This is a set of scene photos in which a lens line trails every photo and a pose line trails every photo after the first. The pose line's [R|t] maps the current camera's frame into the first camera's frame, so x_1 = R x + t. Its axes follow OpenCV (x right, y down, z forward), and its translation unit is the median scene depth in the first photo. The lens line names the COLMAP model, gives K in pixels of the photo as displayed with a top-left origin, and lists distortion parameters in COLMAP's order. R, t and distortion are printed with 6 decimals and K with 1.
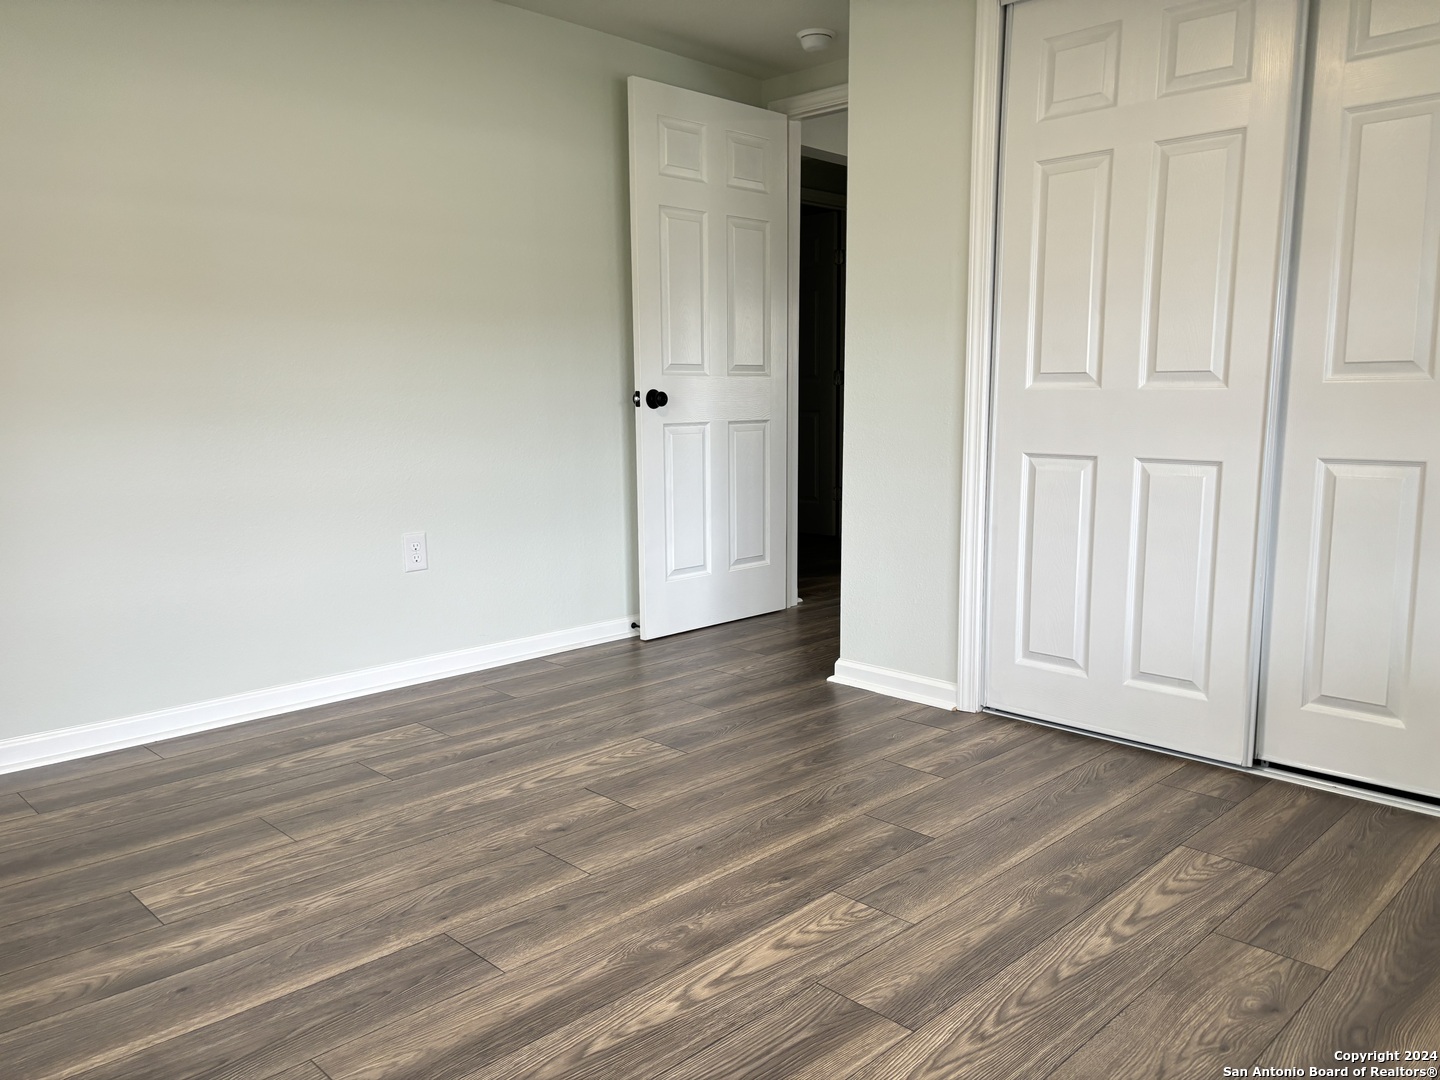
lens RADIAL K [[1091.7, 0, 721.5], [0, 1091.7, 539.0], [0, 0, 1]] dist [0.051826, -0.047081]
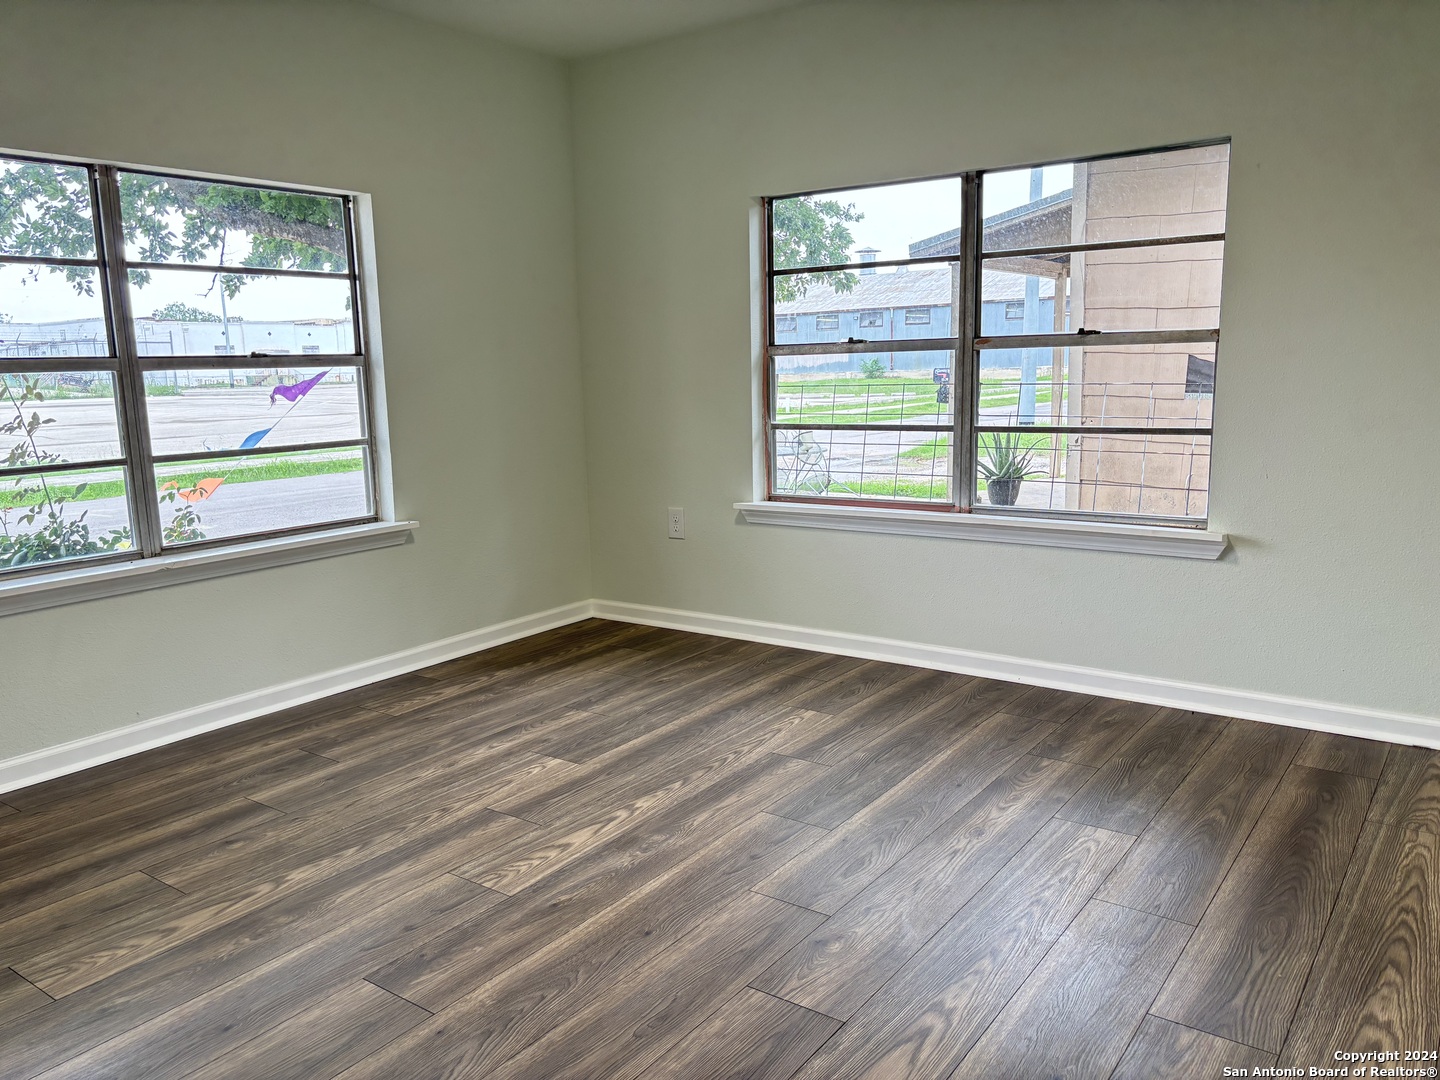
lens RADIAL K [[1091.7, 0, 719.4], [0, 1091.7, 542.1], [0, 0, 1]] dist [0.051826, -0.047081]
pose [[-0.987928, 0.051557, -0.146083, 0.042789], [0.006015, 0.955048, 0.296389, -0.331068], [0.154797, 0.291933, -0.943829, 2.048767]]
